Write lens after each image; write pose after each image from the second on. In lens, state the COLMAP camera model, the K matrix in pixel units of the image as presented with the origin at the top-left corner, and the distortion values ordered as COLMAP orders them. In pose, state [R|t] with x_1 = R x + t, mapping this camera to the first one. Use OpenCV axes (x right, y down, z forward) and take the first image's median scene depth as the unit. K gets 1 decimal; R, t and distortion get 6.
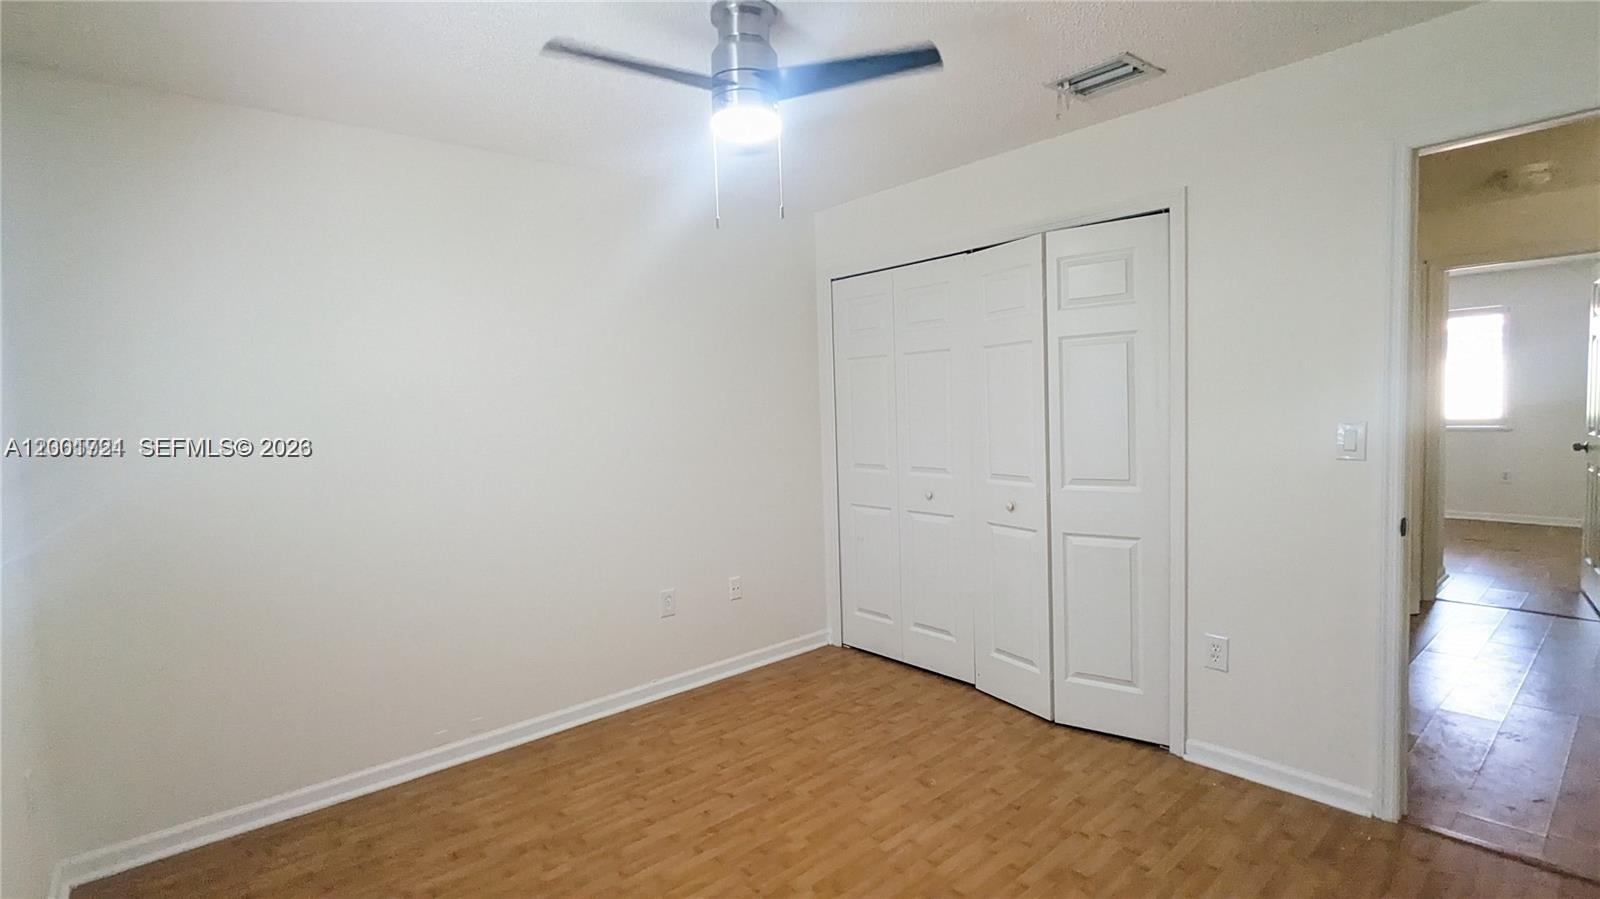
lens RADIAL K [[758.0, 0, 800.0], [0, 758.0, 449.5], [0, 0, 1]] dist [0.000778, 0.000822]
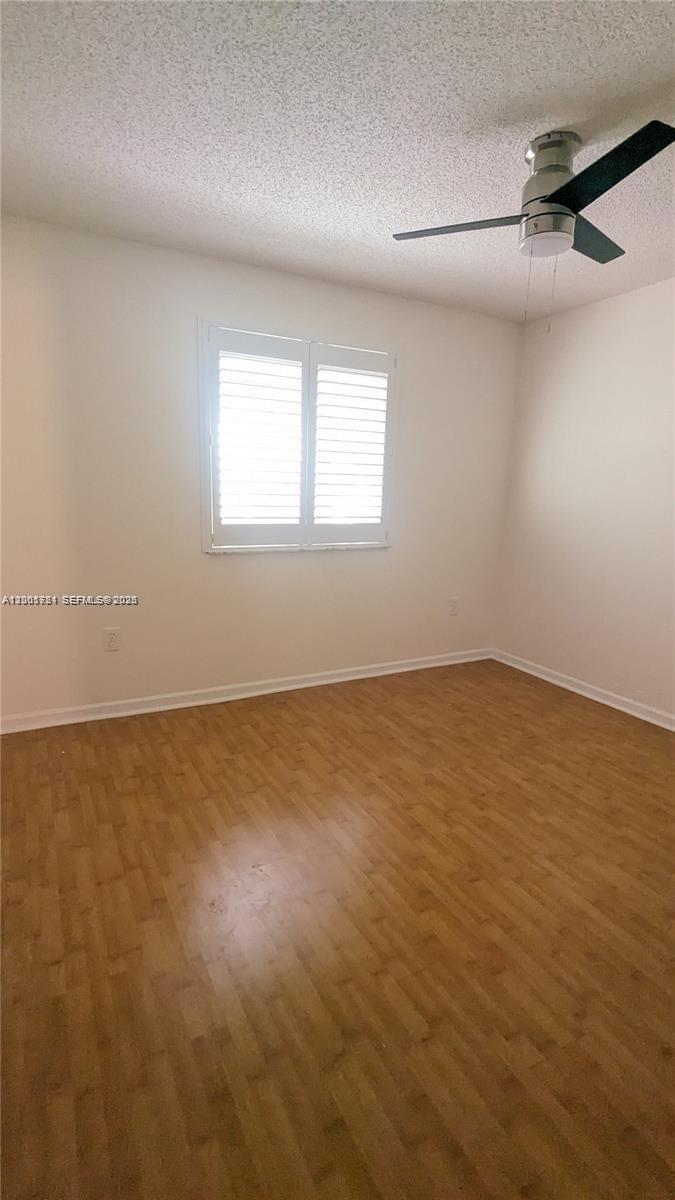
lens RADIAL K [[568.5, 0, 316.0], [0, 568.5, 603.8], [0, 0, 1]] dist [0.000778, 0.000822]
pose [[-0.262824, 0.228077, -0.937499, 0.906075], [-0.067580, 0.964921, 0.253694, -0.049951], [0.962474, 0.130033, -0.238191, 0.805603]]
